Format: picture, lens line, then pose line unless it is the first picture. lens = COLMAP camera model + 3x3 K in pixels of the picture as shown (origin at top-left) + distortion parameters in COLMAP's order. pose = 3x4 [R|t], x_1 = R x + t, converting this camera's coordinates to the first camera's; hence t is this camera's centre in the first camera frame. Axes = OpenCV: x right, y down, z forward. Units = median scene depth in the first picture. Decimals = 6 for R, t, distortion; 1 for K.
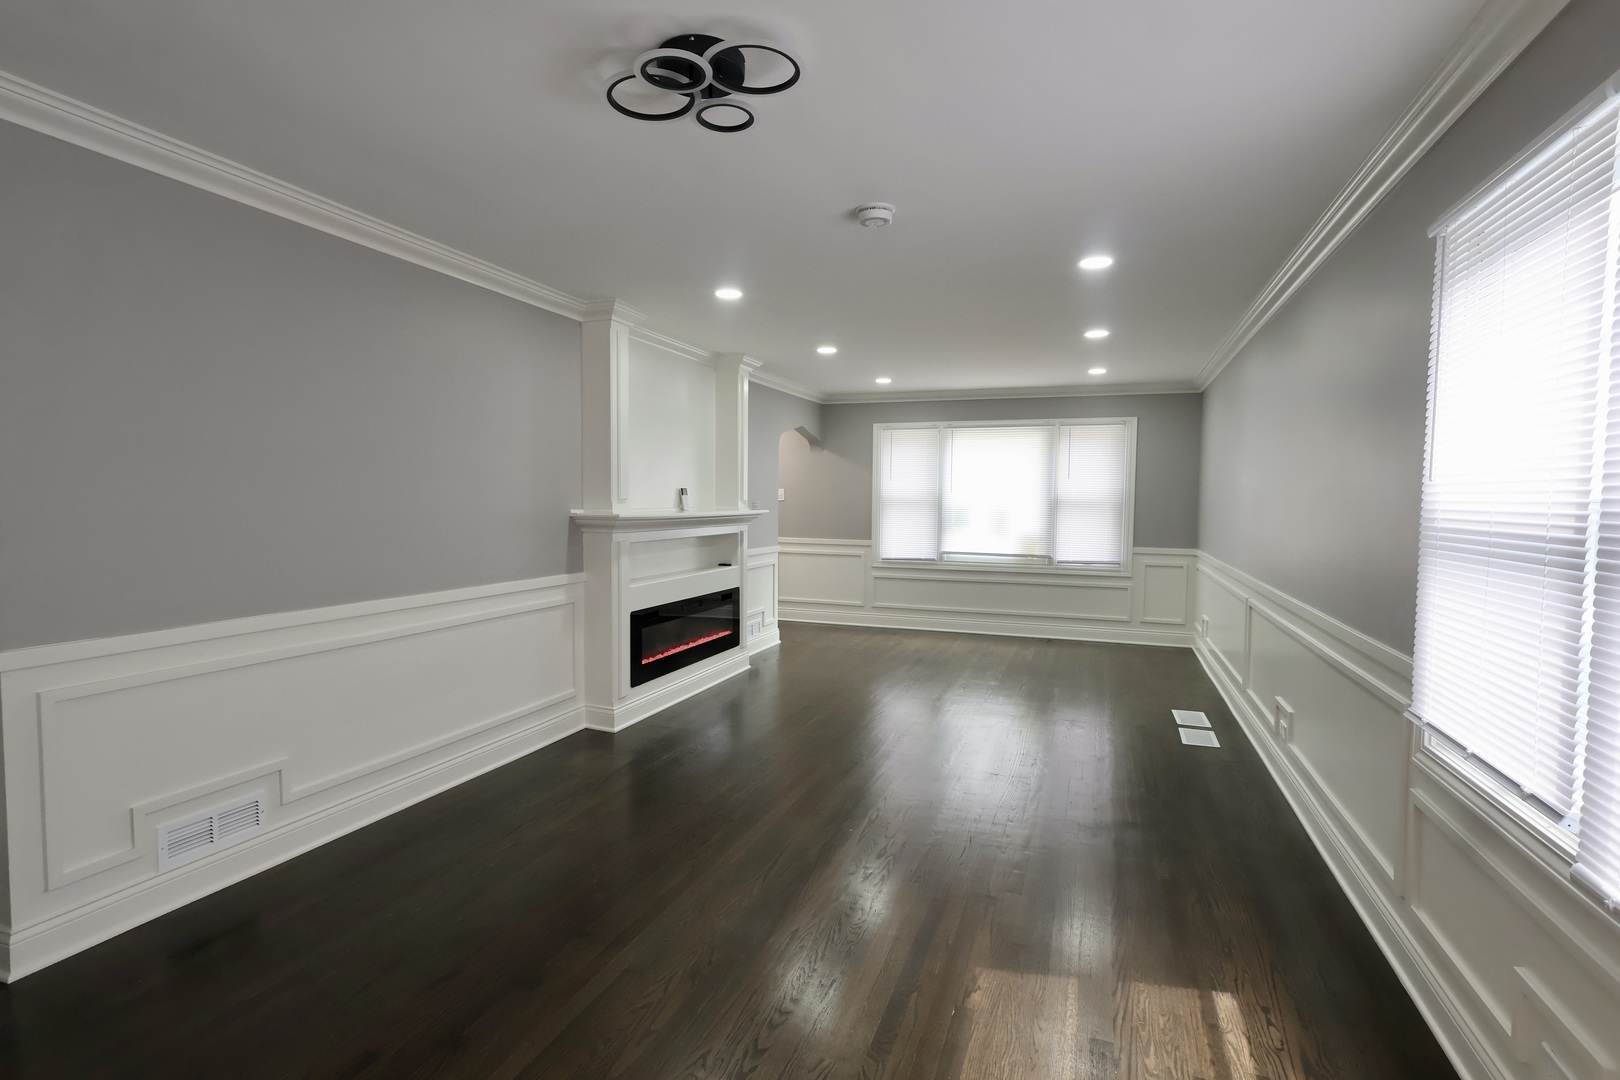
lens RADIAL K [[801.1, 0, 812.9], [0, 801.1, 545.5], [0, 0, 1]] dist [-0.002721, -0.000372]
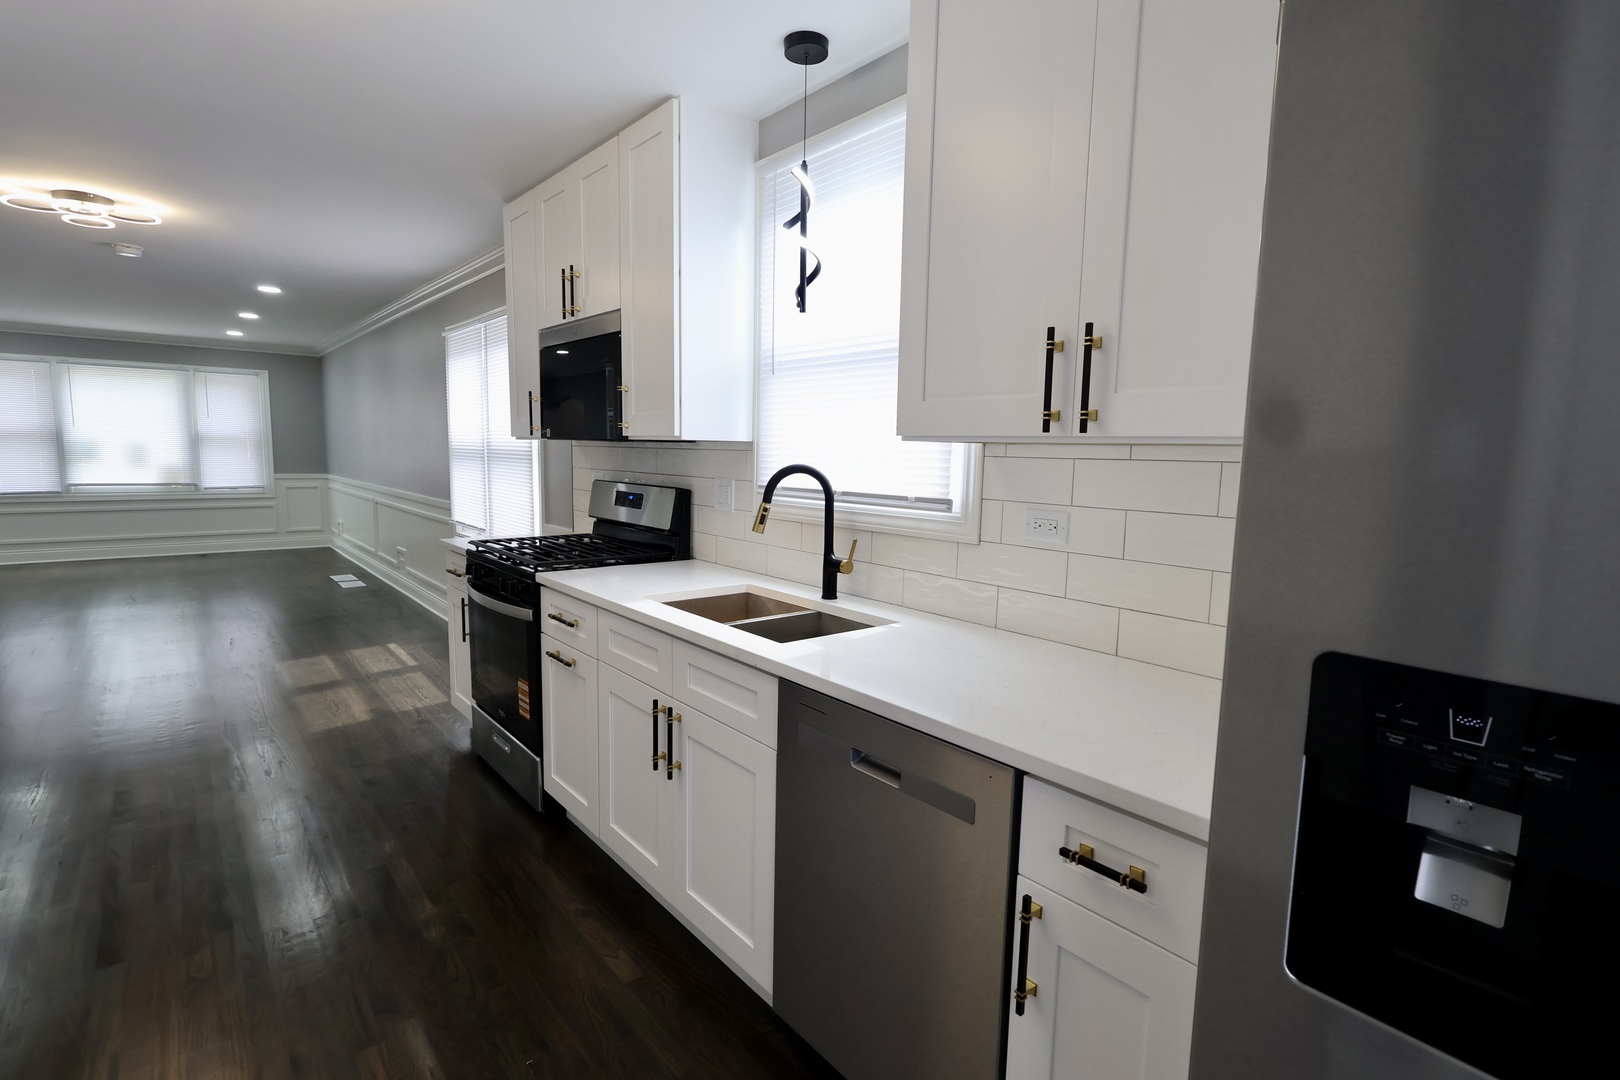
lens RADIAL K [[801.1, 0, 814.1], [0, 801.1, 544.9], [0, 0, 1]] dist [-0.002721, -0.000372]
pose [[0.514994, -0.098156, 0.851555, -0.252598], [0.033384, 0.994965, 0.094497, 0.022824], [-0.856544, -0.020237, 0.515678, -0.394370]]
